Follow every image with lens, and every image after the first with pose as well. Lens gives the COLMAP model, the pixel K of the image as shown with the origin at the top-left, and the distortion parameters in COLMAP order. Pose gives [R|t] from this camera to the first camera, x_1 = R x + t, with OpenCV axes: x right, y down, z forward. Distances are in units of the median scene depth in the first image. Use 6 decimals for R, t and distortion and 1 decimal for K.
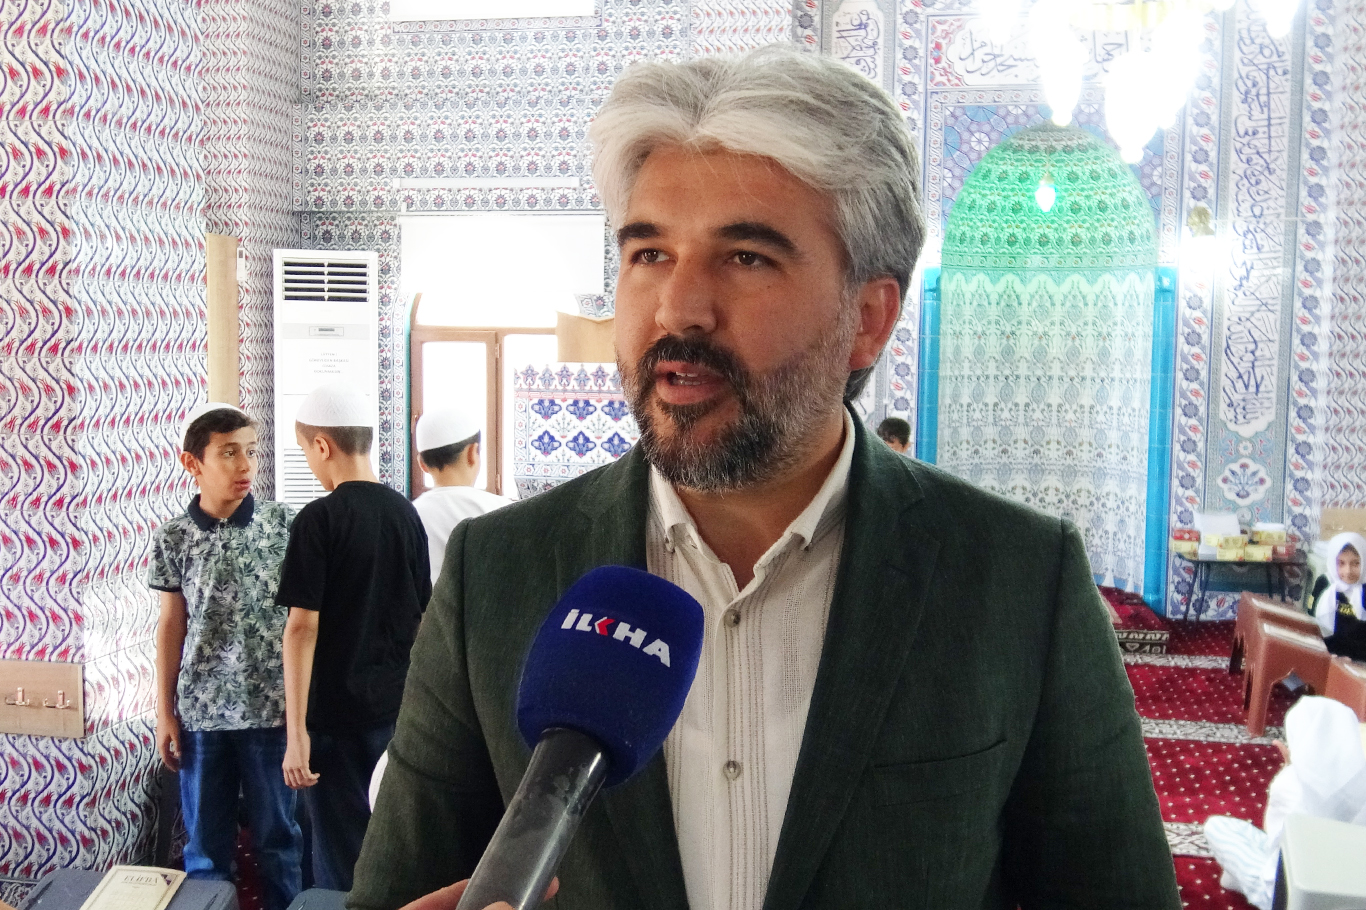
lens RADIAL K [[1820.7, 0, 682.6], [0, 1820.7, 503.4], [0, 0, 1]] dist [0.001178, -0.000967]
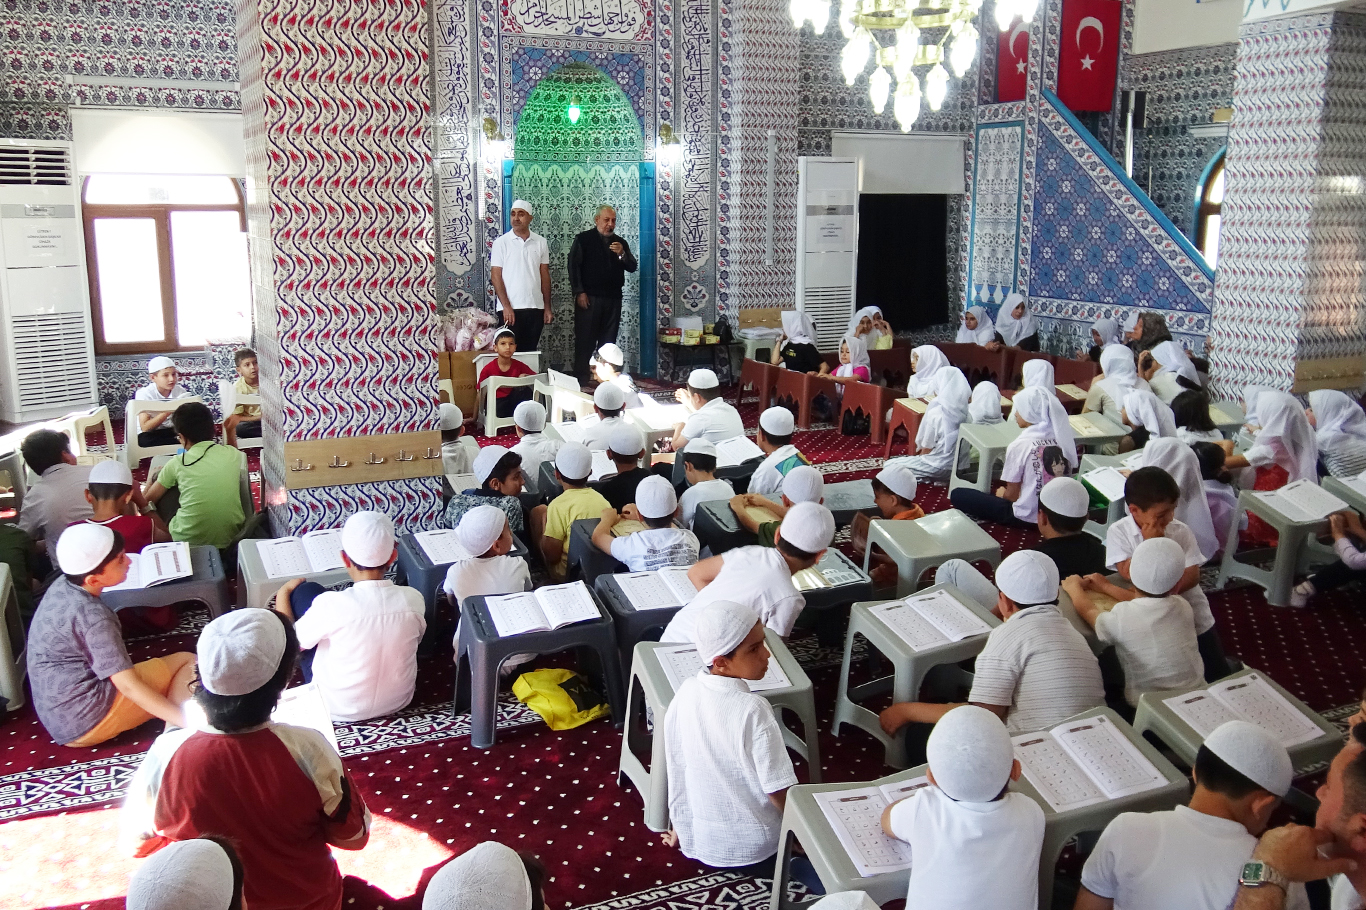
lens RADIAL K [[1361.1, 0, 684.0], [0, 1361.1, 476.0], [0, 0, 1]] dist [-0.011281, 0.021289]
pose [[0.728381, -0.145673, 0.669507, -0.530006], [0.066271, 0.987534, 0.142772, -0.027837], [-0.681959, -0.059624, 0.728956, 0.105785]]
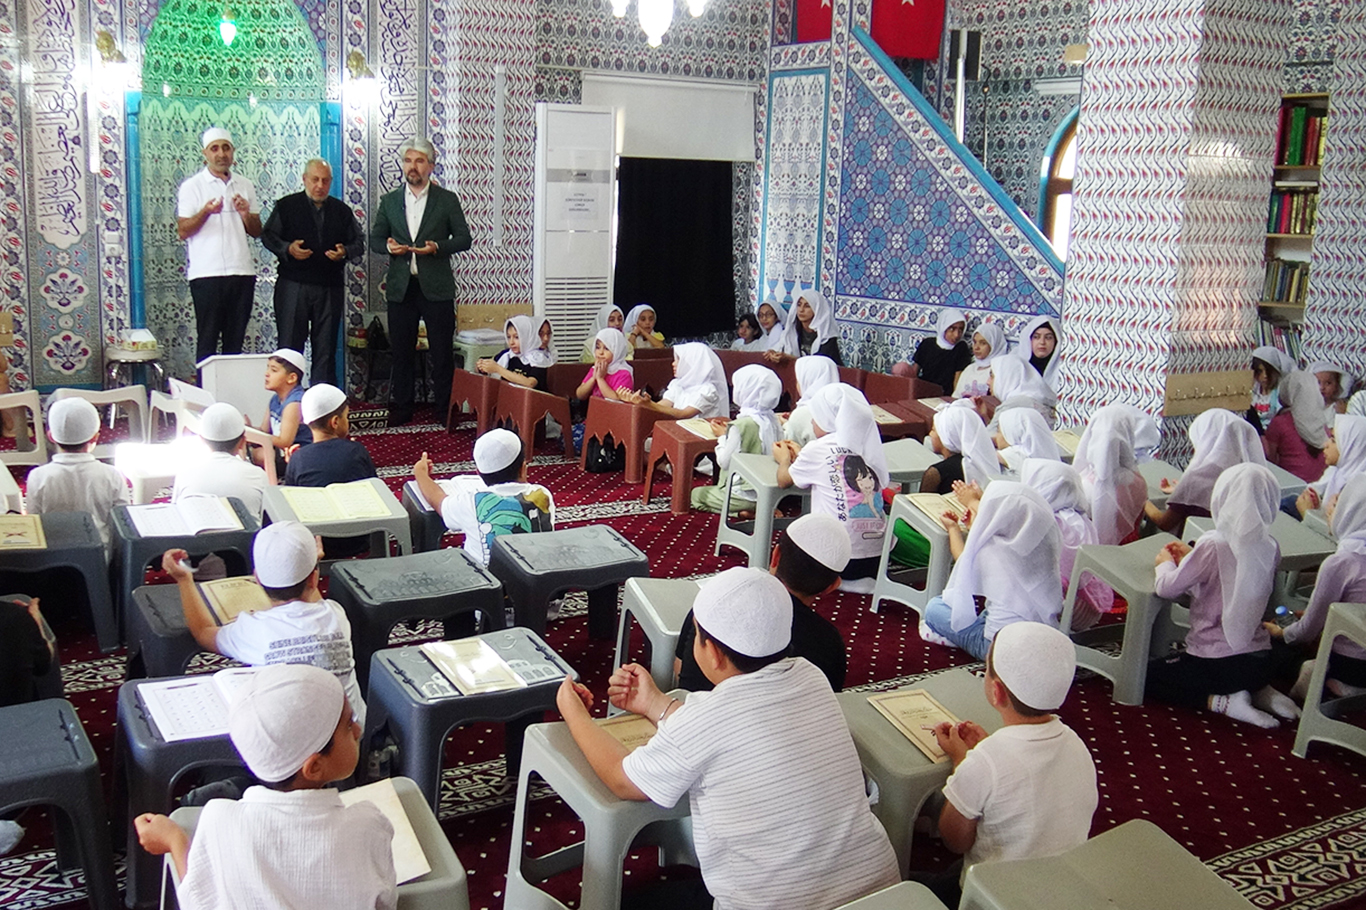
lens RADIAL K [[1721.4, 0, 681.9], [0, 1721.4, 537.4], [0, 0, 1]] dist [-0.004318, 0.014681]
pose [[0.617326, -0.149562, 0.772360, -0.478092], [0.044521, 0.986831, 0.155508, -0.017079], [-0.785447, -0.061613, 0.615855, 0.131395]]
